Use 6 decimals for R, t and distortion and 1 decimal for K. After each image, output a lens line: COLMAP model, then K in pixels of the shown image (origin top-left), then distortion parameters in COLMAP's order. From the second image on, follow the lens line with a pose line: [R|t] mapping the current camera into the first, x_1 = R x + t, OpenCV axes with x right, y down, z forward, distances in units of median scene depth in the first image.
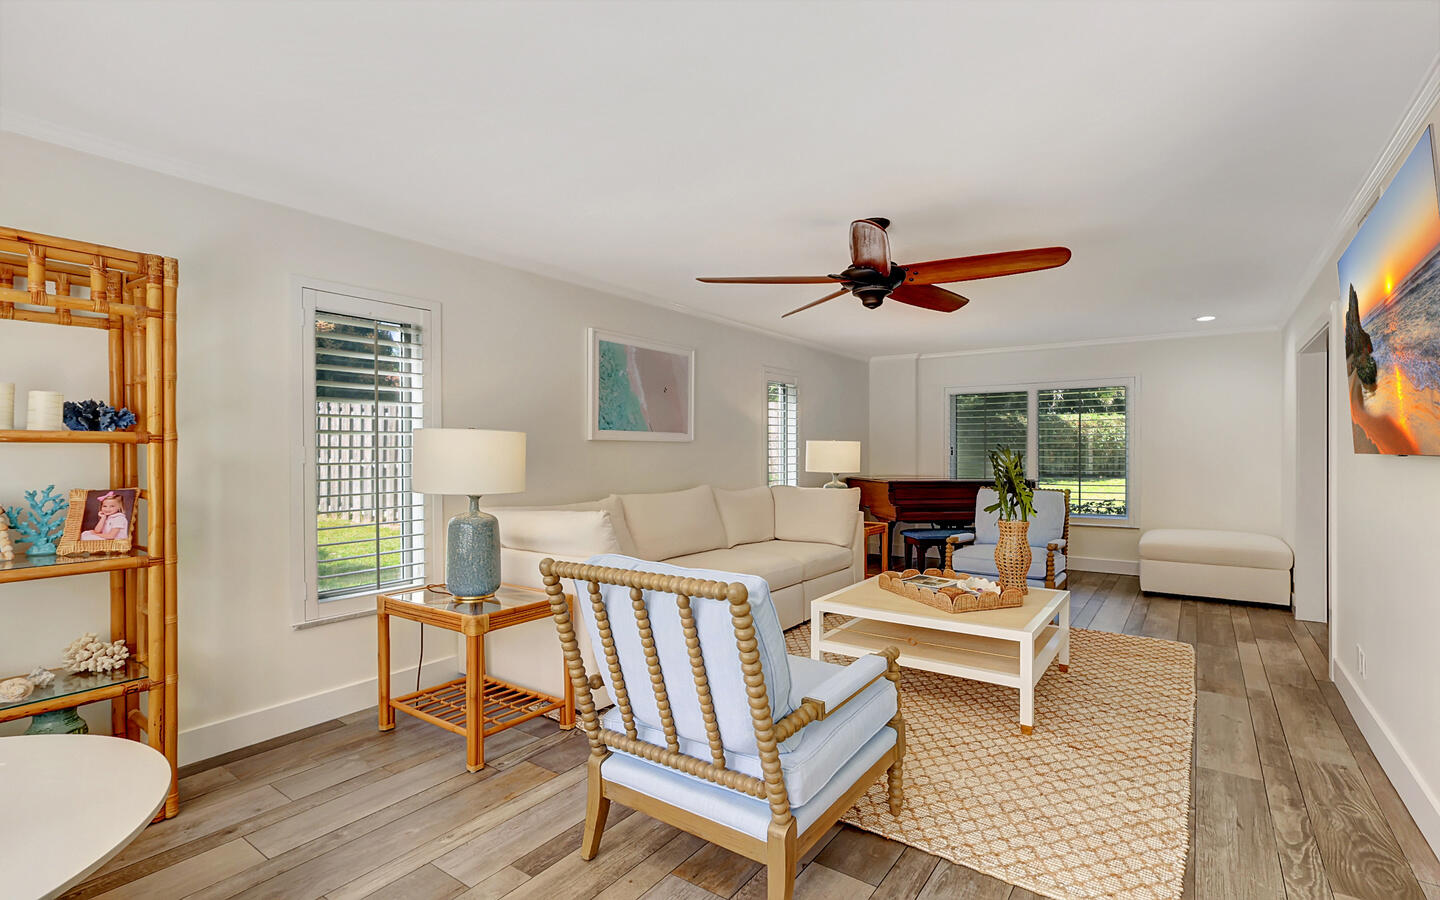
lens RADIAL K [[672.5, 0, 718.3], [0, 672.5, 454.3], [0, 0, 1]] dist [-0.000622, -0.000370]
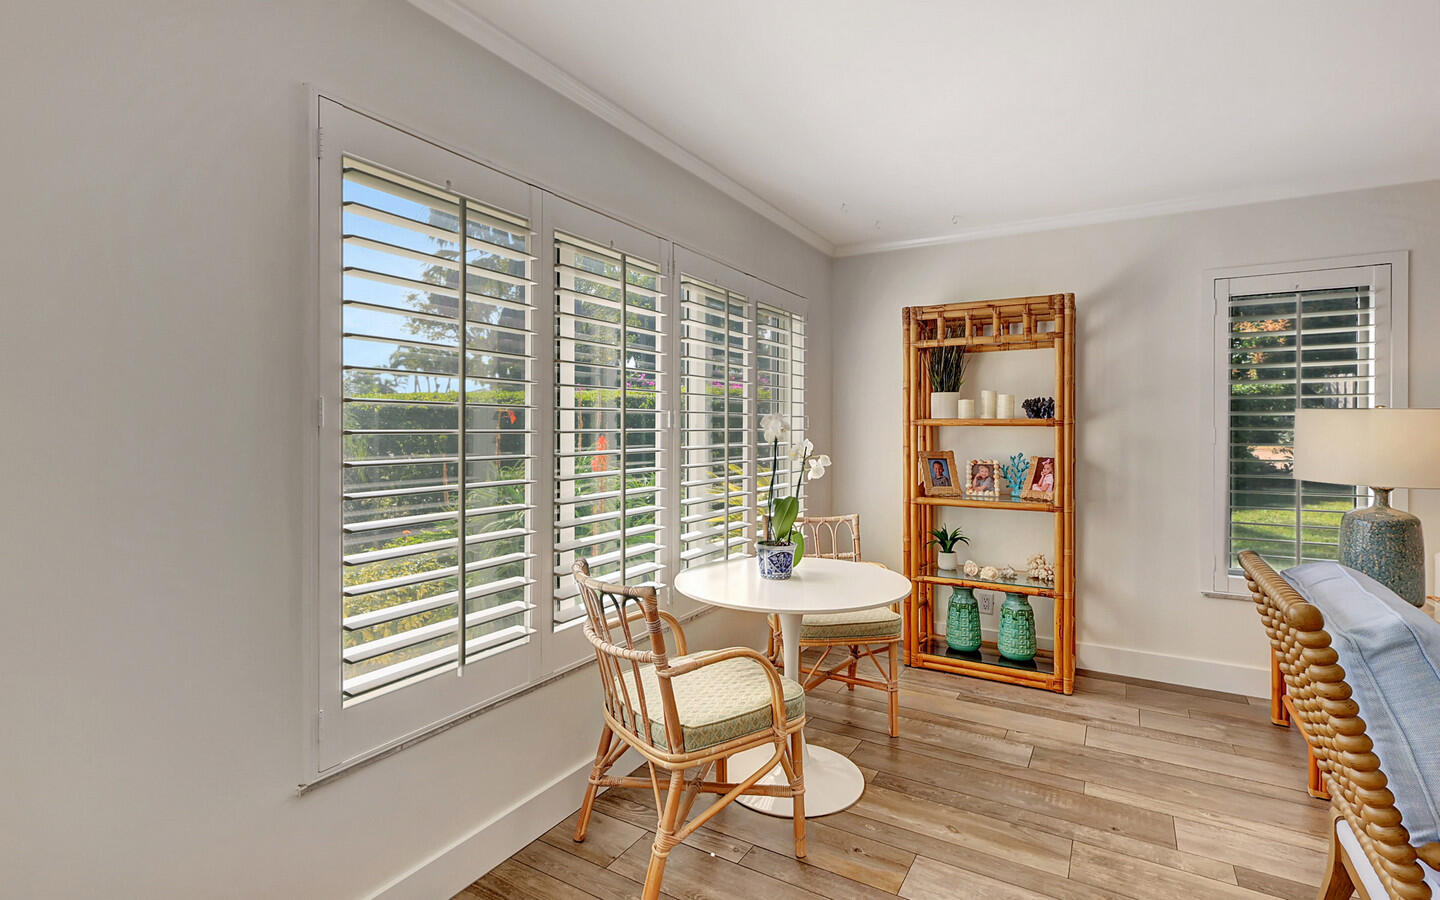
lens RADIAL K [[672.5, 0, 717.9], [0, 672.5, 436.2], [0, 0, 1]] dist [-0.000622, -0.000370]
pose [[0.073537, 0.012364, -0.997216, 0.521903], [-0.008955, 0.999891, 0.011737, -0.005561], [0.997252, 0.008067, 0.073639, 0.172042]]
